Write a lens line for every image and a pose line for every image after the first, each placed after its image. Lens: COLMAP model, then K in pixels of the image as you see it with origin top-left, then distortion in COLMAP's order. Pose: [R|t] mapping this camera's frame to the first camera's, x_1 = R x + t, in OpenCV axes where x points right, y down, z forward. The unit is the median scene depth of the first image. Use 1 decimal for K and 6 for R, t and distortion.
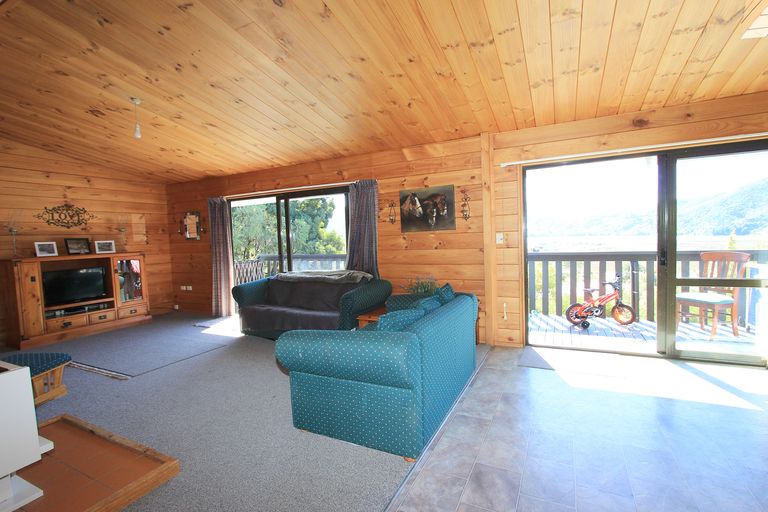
lens RADIAL K [[358.5, 0, 384.0], [0, 358.5, 256.0], [0, 0, 1]] dist [-0.014233, 0.000546]
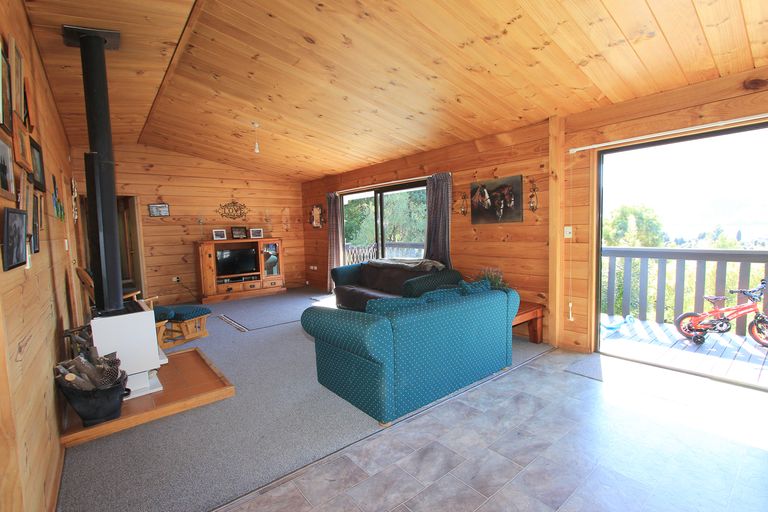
lens RADIAL K [[358.5, 0, 384.0], [0, 358.5, 256.0], [0, 0, 1]] dist [-0.014233, 0.000546]
pose [[0.910210, 0.041036, -0.412108, 0.241039], [-0.025144, 0.998719, 0.043914, -0.014524], [0.413382, -0.029609, 0.910076, -0.021635]]
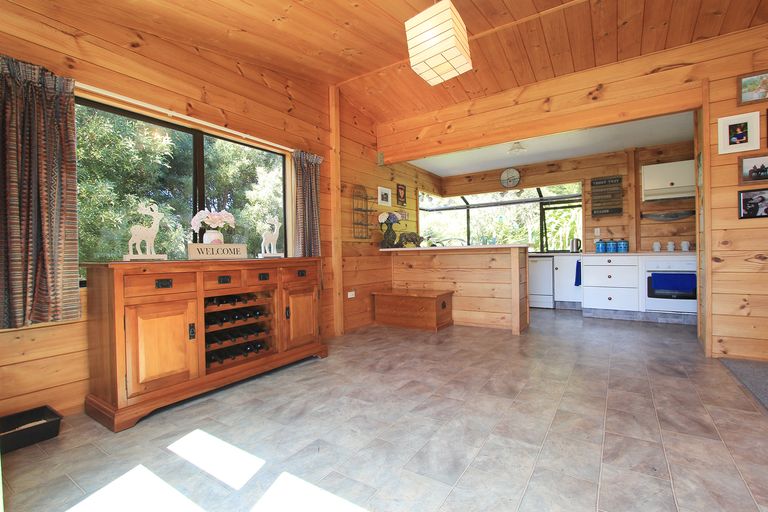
lens RADIAL K [[358.5, 0, 384.0], [0, 358.5, 256.0], [0, 0, 1]] dist [-0.014233, 0.000546]
pose [[-0.990488, 0.058054, 0.124750, 0.421736], [0.064687, 0.996662, 0.049795, 0.011098], [-0.121443, 0.057391, -0.990938, 0.861645]]
